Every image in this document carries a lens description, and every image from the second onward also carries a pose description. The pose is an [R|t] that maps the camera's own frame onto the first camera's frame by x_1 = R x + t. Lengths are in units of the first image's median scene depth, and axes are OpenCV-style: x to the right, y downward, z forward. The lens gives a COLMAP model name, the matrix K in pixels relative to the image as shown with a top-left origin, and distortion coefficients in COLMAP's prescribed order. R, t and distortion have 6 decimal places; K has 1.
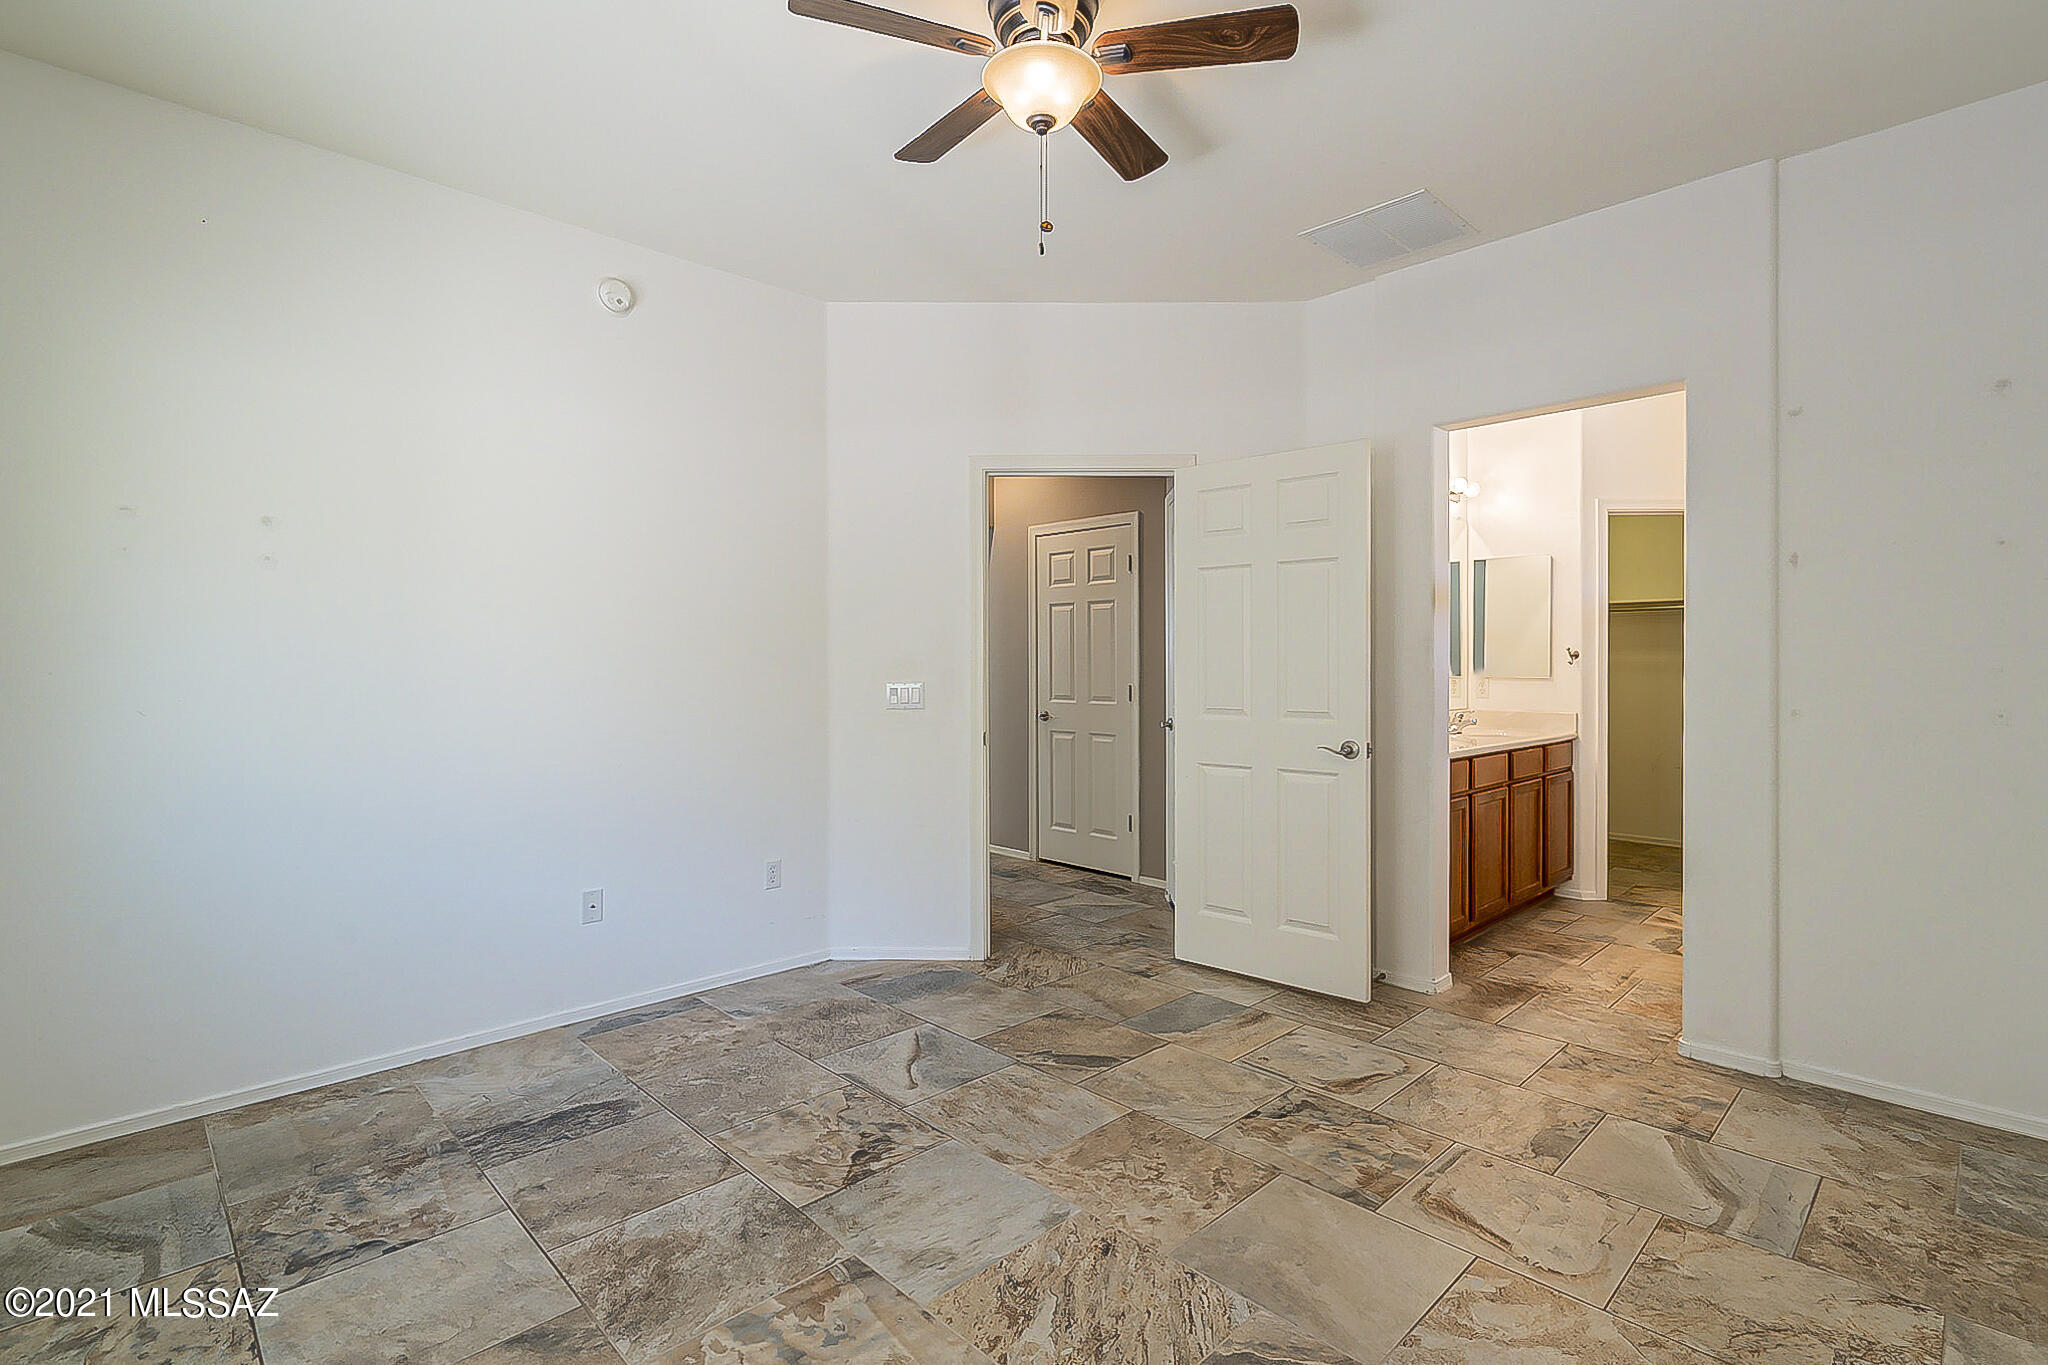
lens RADIAL K [[943.9, 0, 1044.5], [0, 943.9, 674.4], [0, 0, 1]] dist [-0.003906, 0.000294]
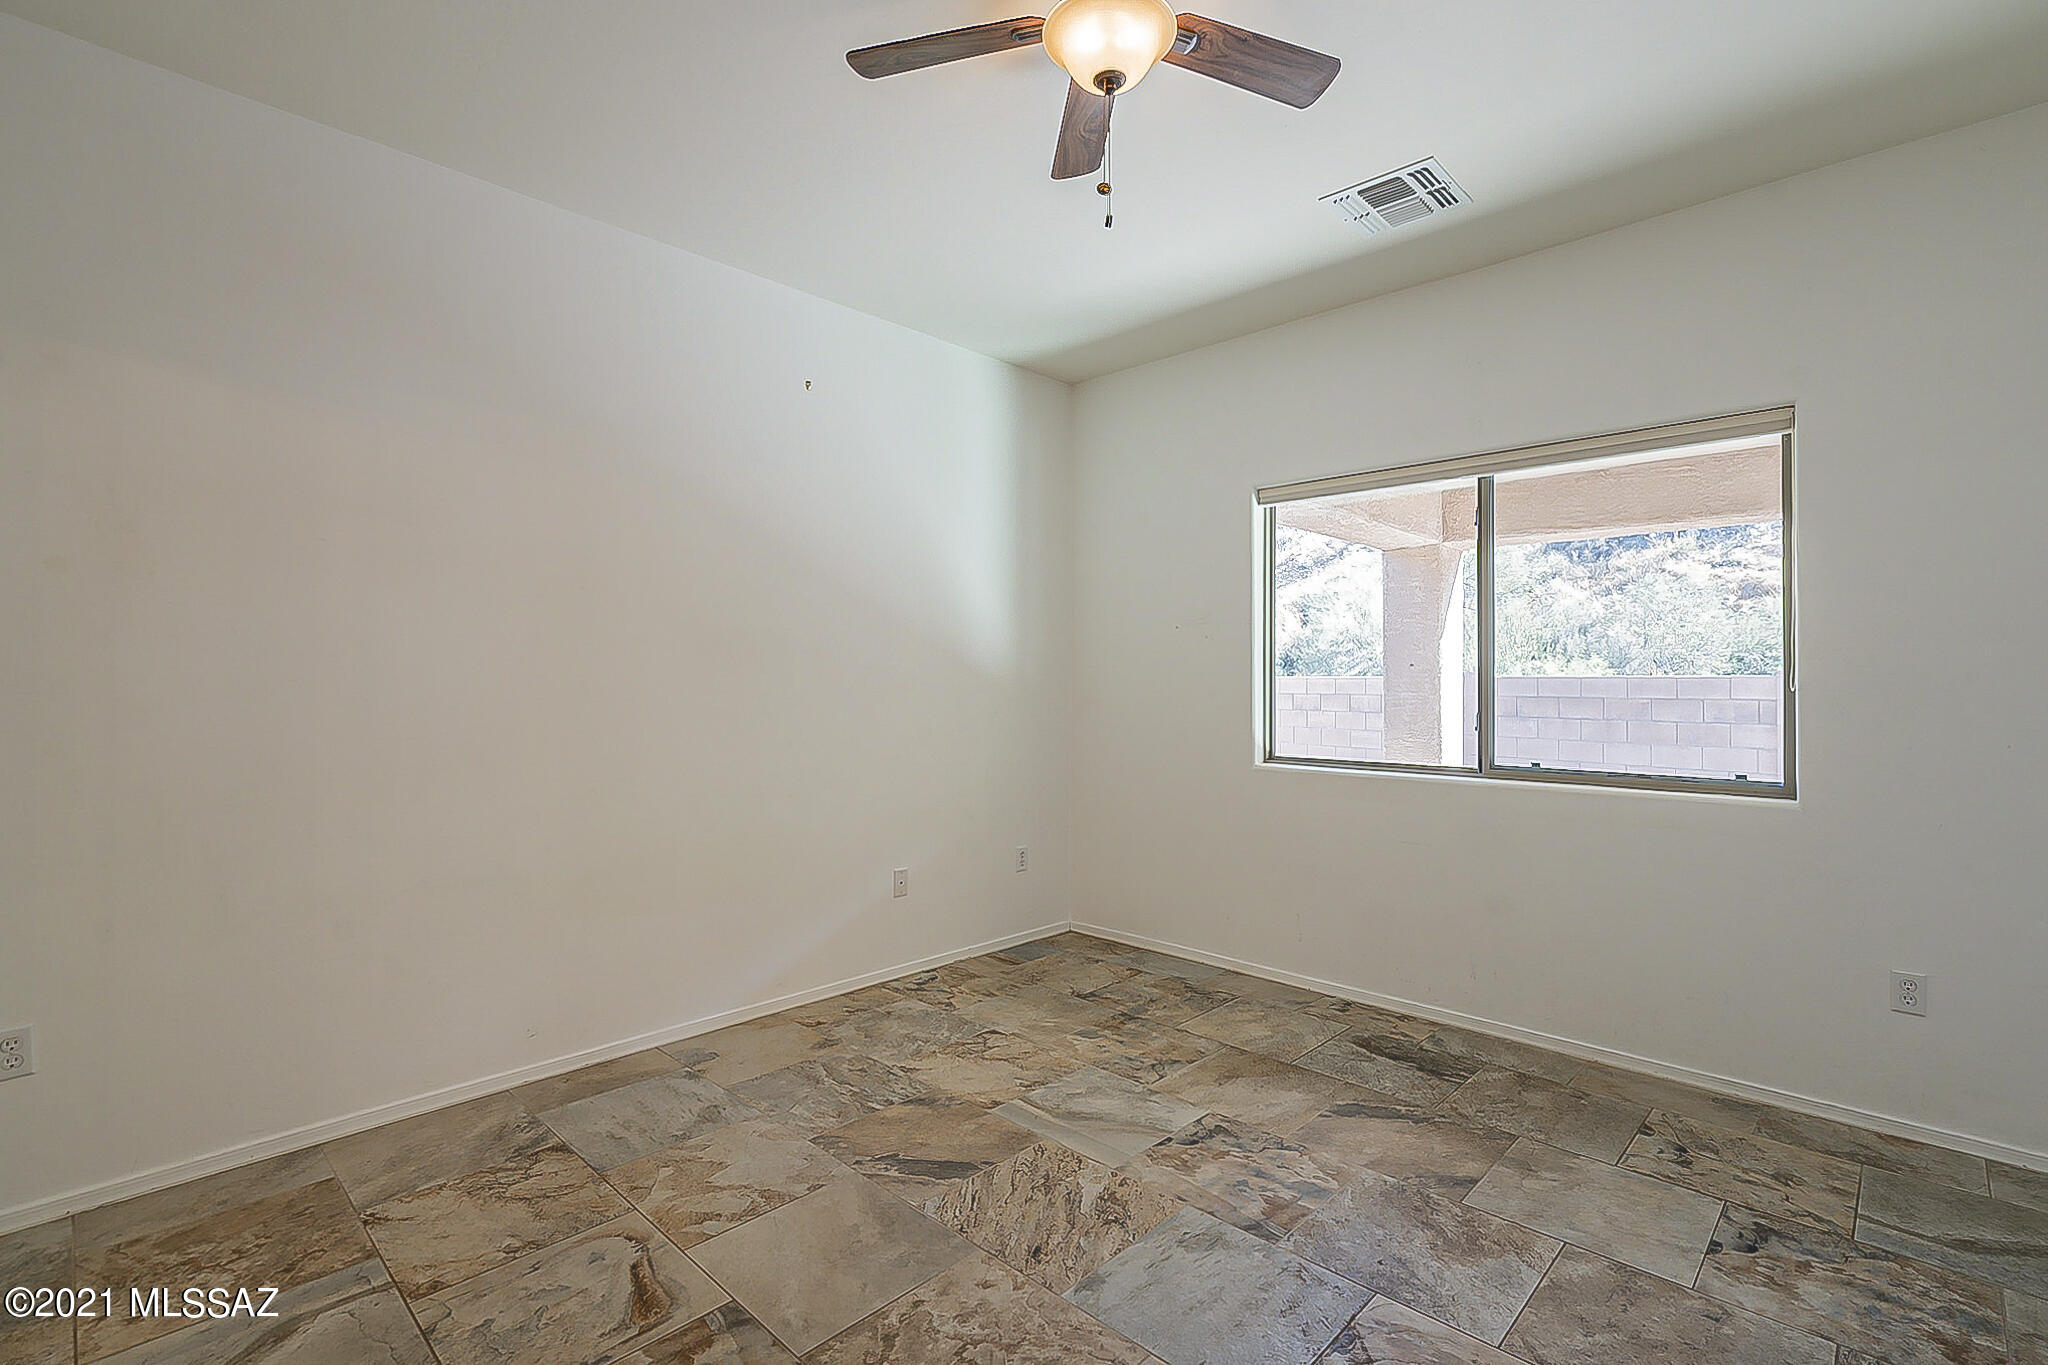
lens RADIAL K [[943.9, 0, 1024.3], [0, 943.9, 672.0], [0, 0, 1]] dist [-0.003906, 0.000294]
pose [[-0.999924, -0.001950, -0.012138, 0.075846], [-0.001969, 0.999997, 0.001559, -0.023195], [0.012135, 0.001583, -0.999925, 1.662318]]
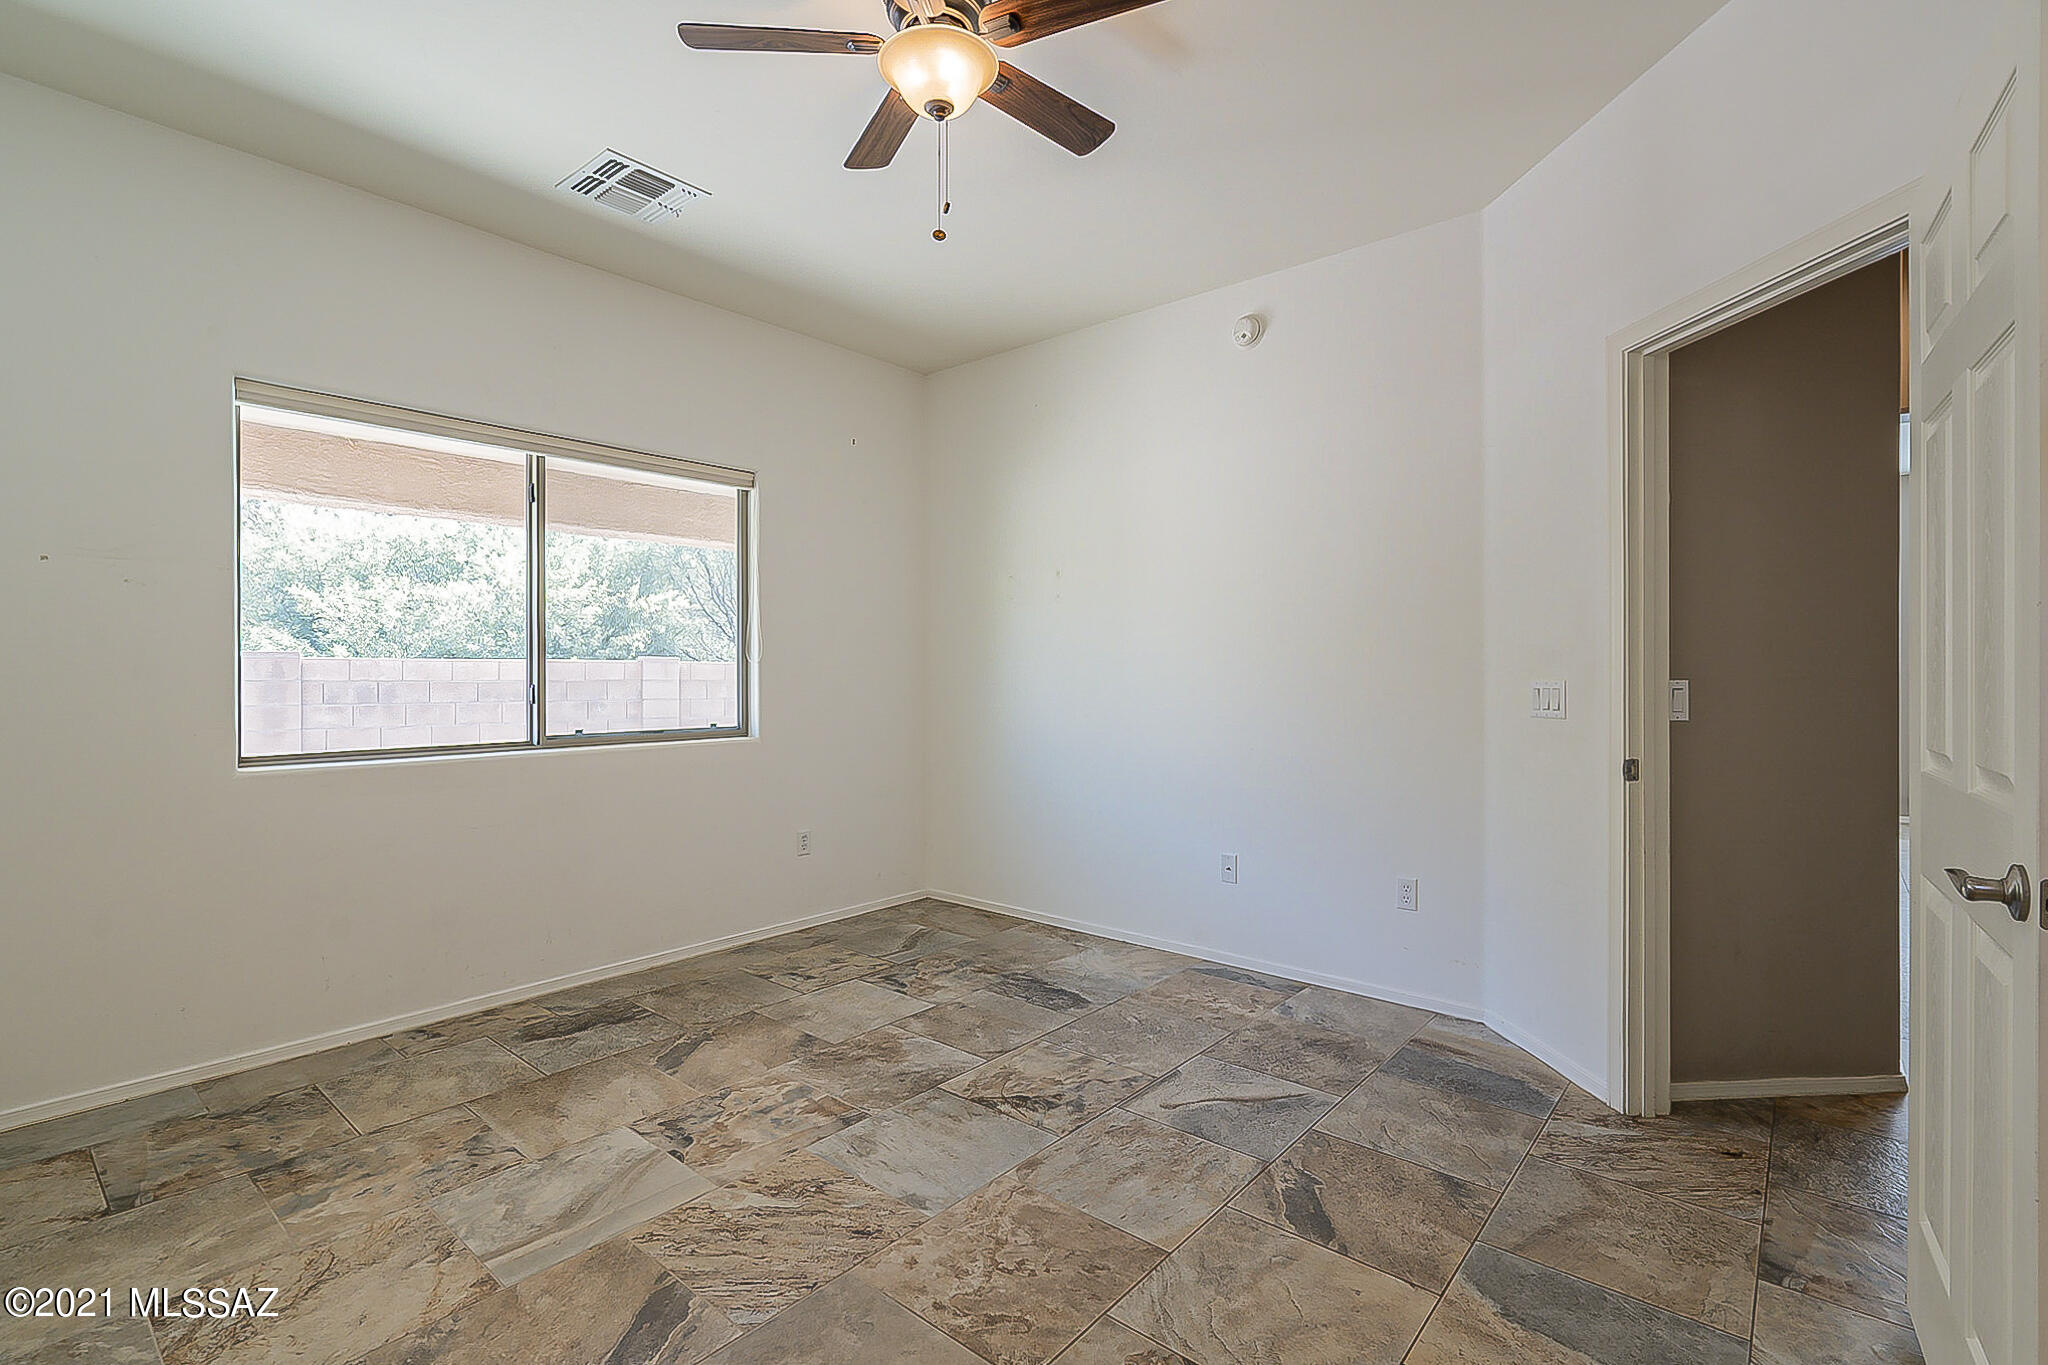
lens RADIAL K [[943.9, 0, 1033.9], [0, 943.9, 668.2], [0, 0, 1]] dist [-0.003906, 0.000294]
pose [[0.089705, -0.000617, -0.995968, 0.885833], [-0.009385, 0.999955, -0.001465, 0.006473], [0.995924, 0.009479, 0.089695, 0.887868]]
